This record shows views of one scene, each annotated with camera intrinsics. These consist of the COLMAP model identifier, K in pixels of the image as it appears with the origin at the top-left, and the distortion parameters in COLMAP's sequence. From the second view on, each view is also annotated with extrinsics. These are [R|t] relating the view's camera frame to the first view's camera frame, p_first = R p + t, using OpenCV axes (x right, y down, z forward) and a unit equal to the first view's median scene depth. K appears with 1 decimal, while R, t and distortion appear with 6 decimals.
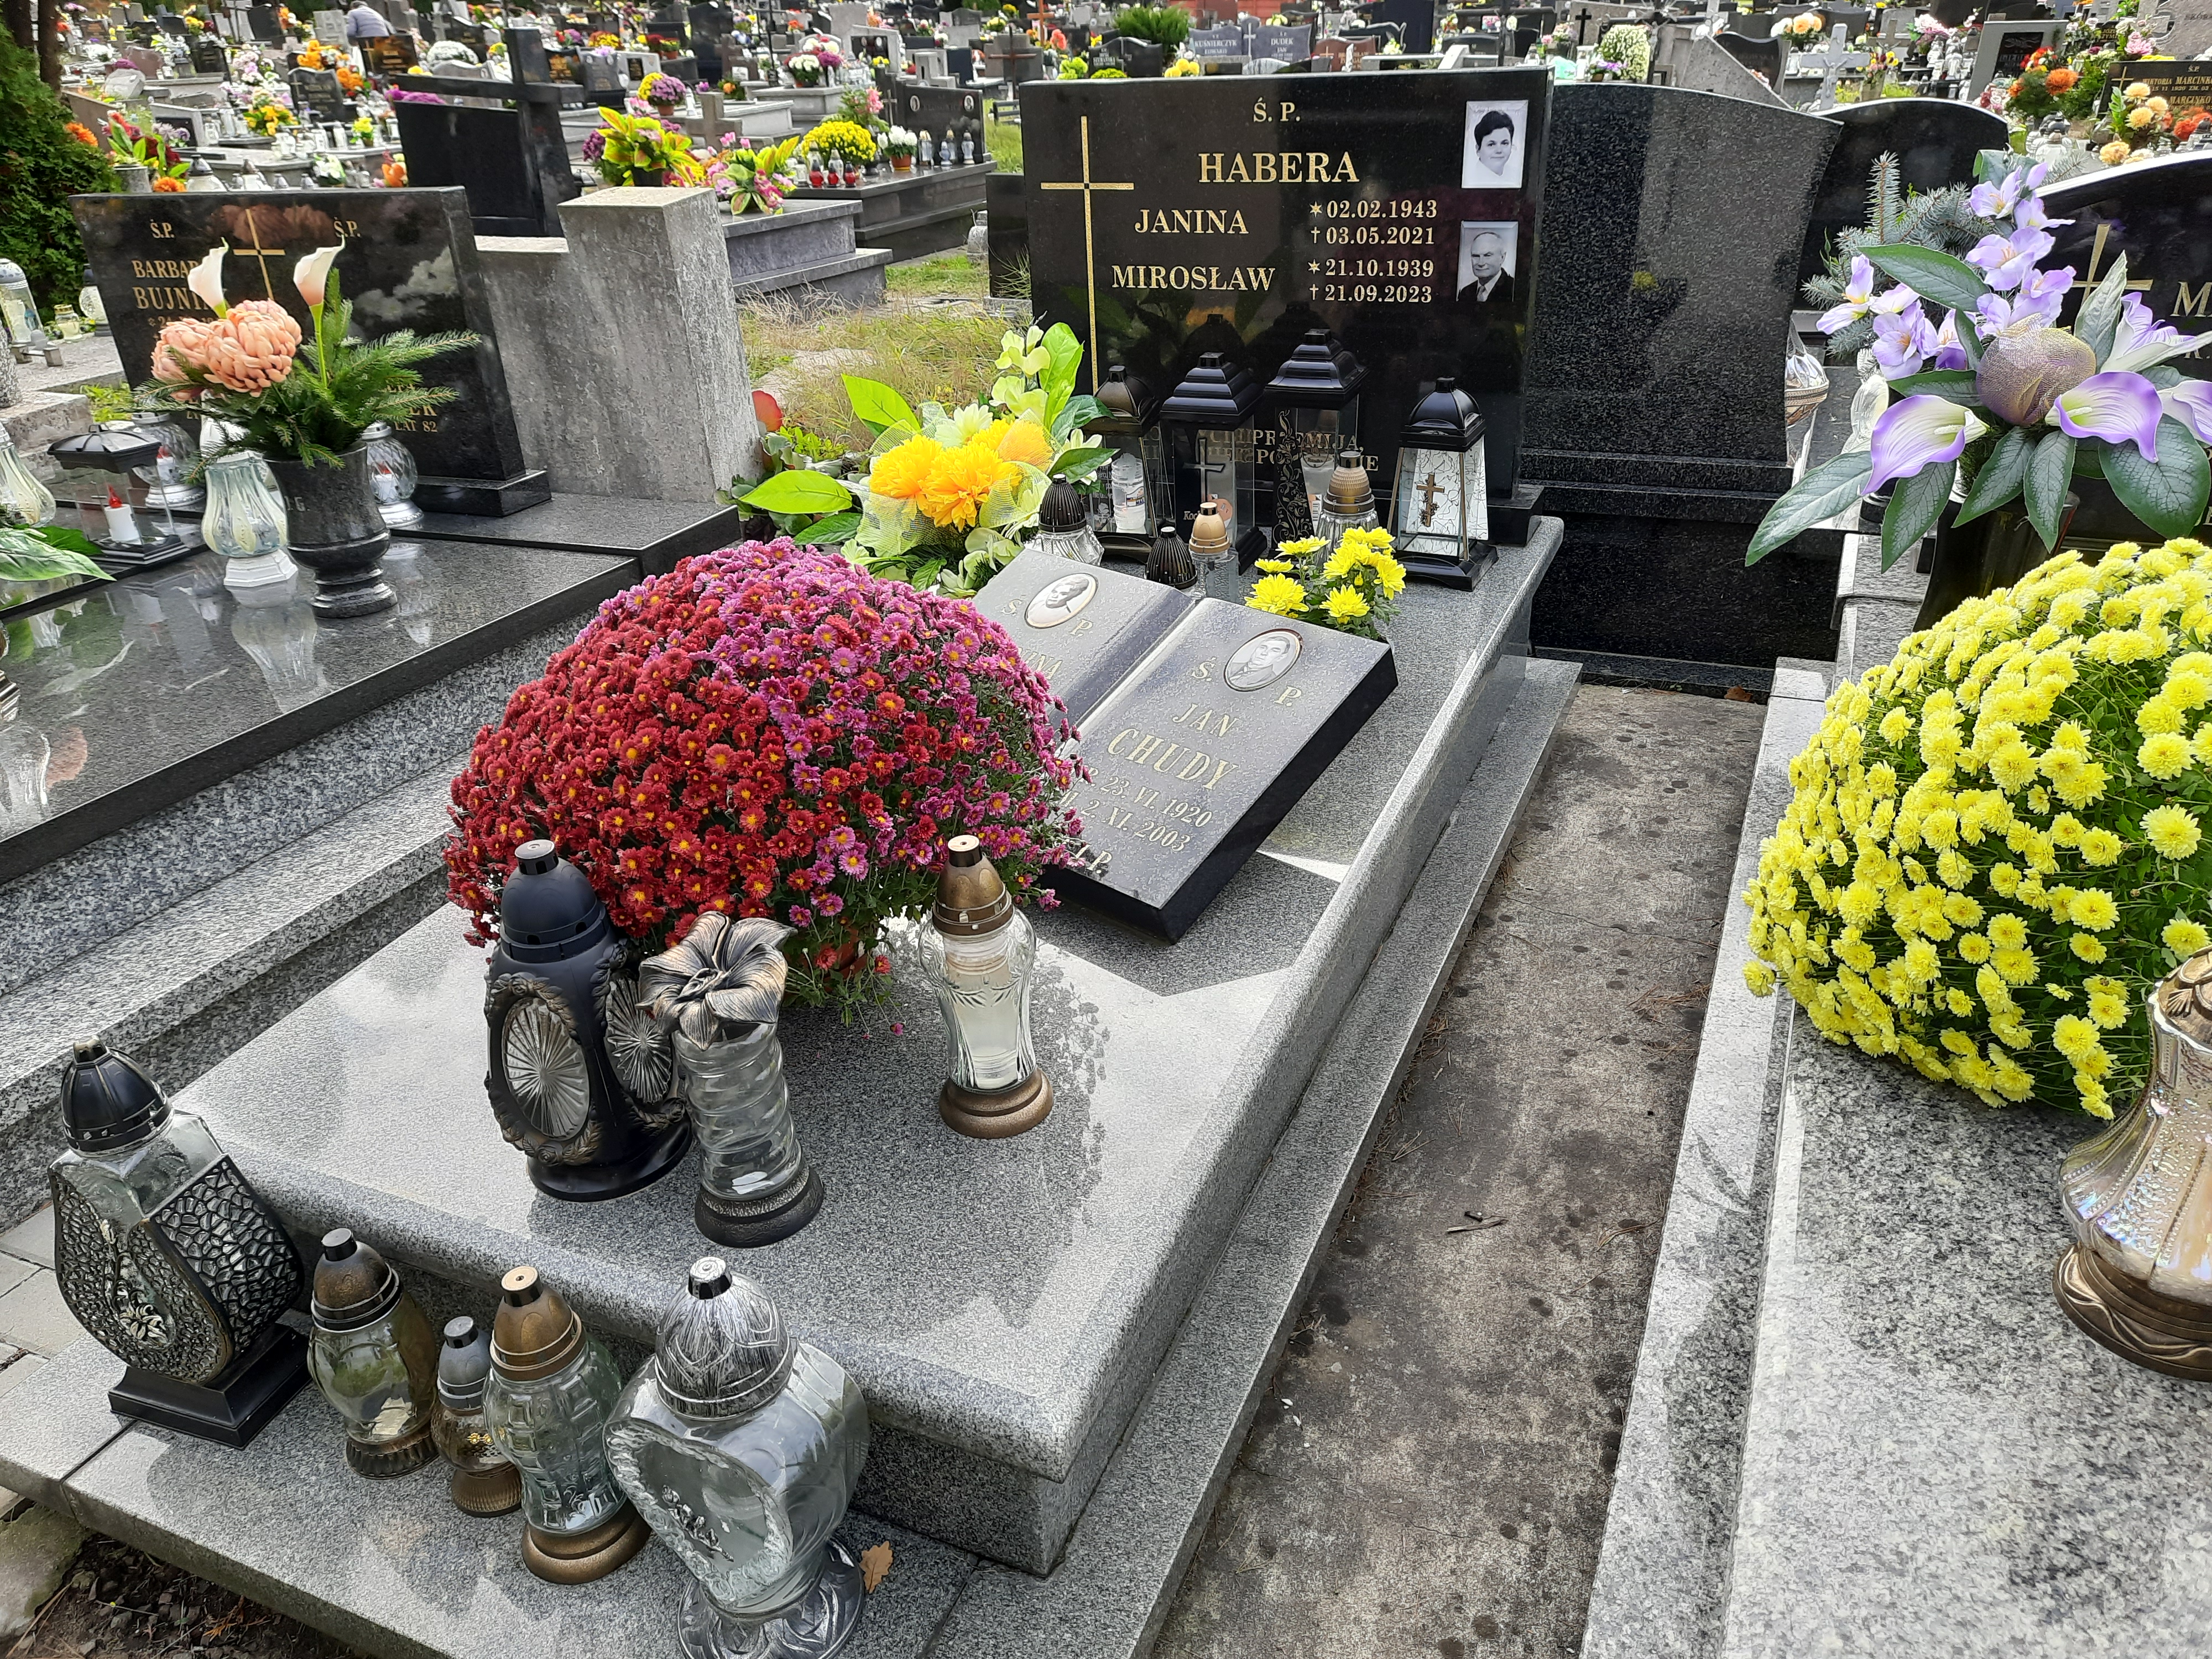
lens RADIAL K [[1604.6, 0, 1107.2], [0, 1604.6, 843.5], [0, 0, 1]] dist [0.034981, -0.022101]
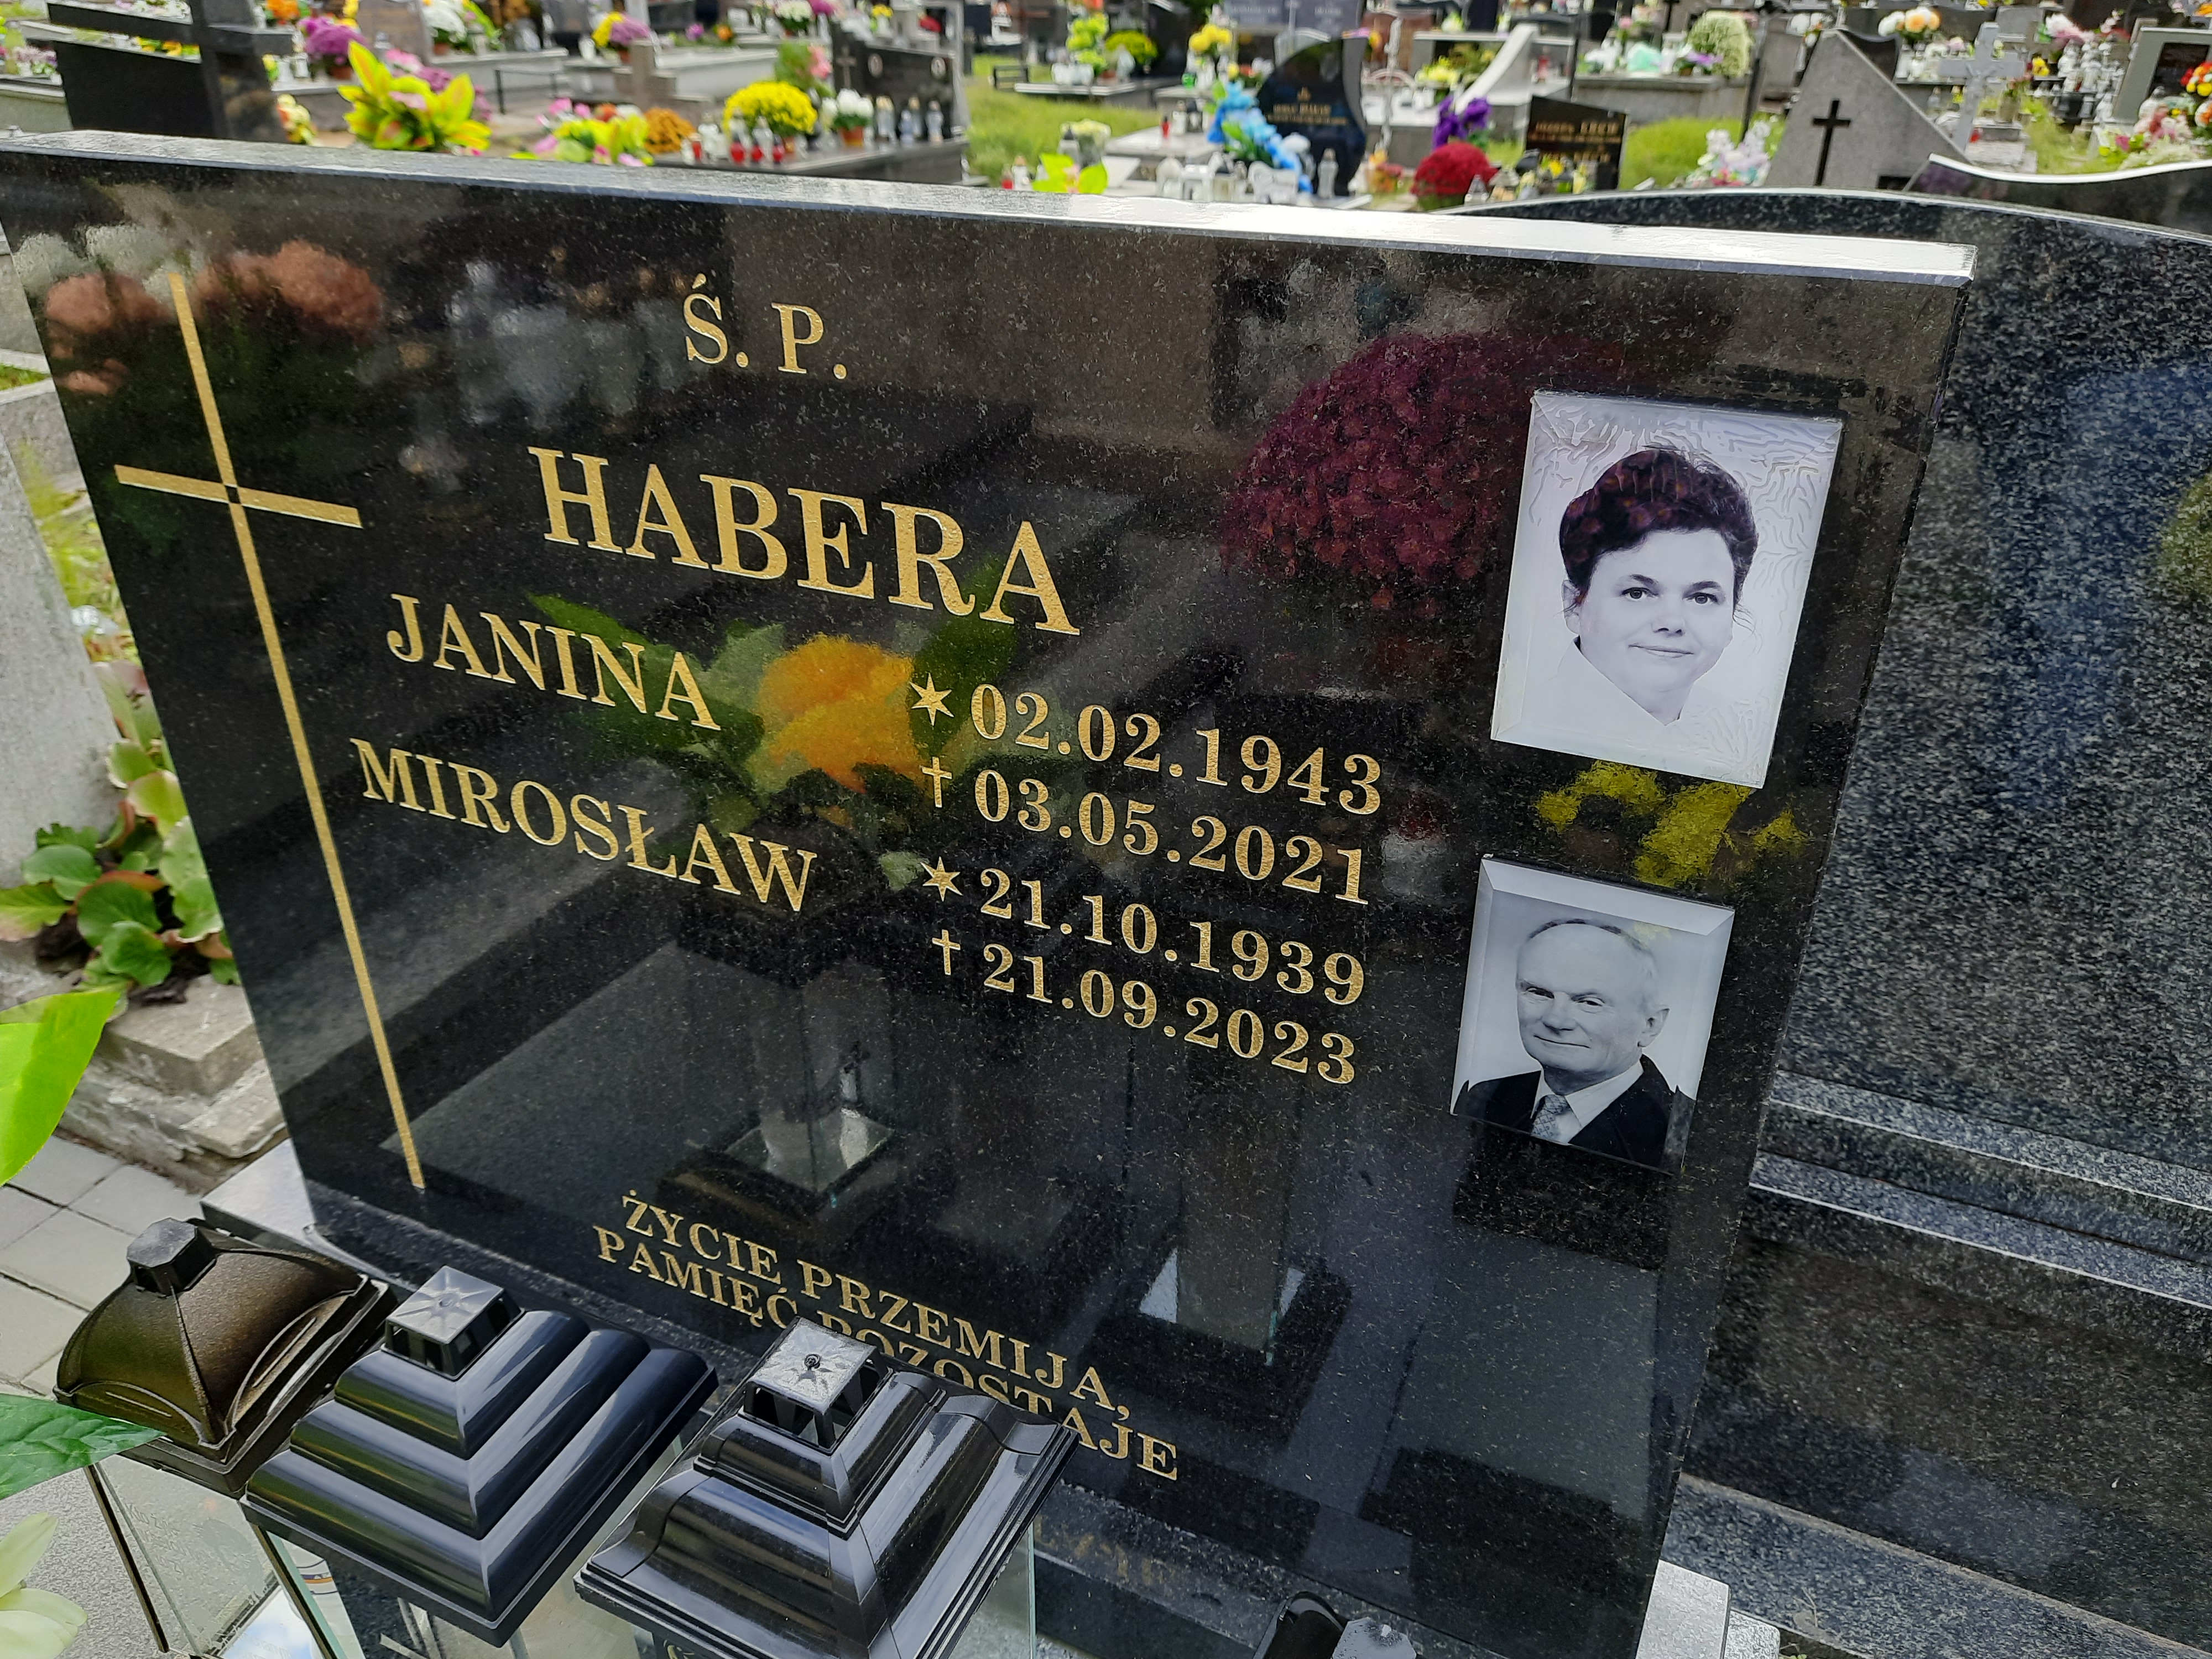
lens RADIAL K [[1604.6, 0, 1109.5], [0, 1604.6, 821.7], [0, 0, 1]] dist [0.034981, -0.022101]
pose [[0.998488, 0.053704, -0.011770, 0.151319], [-0.053588, 0.998513, 0.009980, -0.352210], [0.012288, -0.009334, 0.999881, 0.691010]]
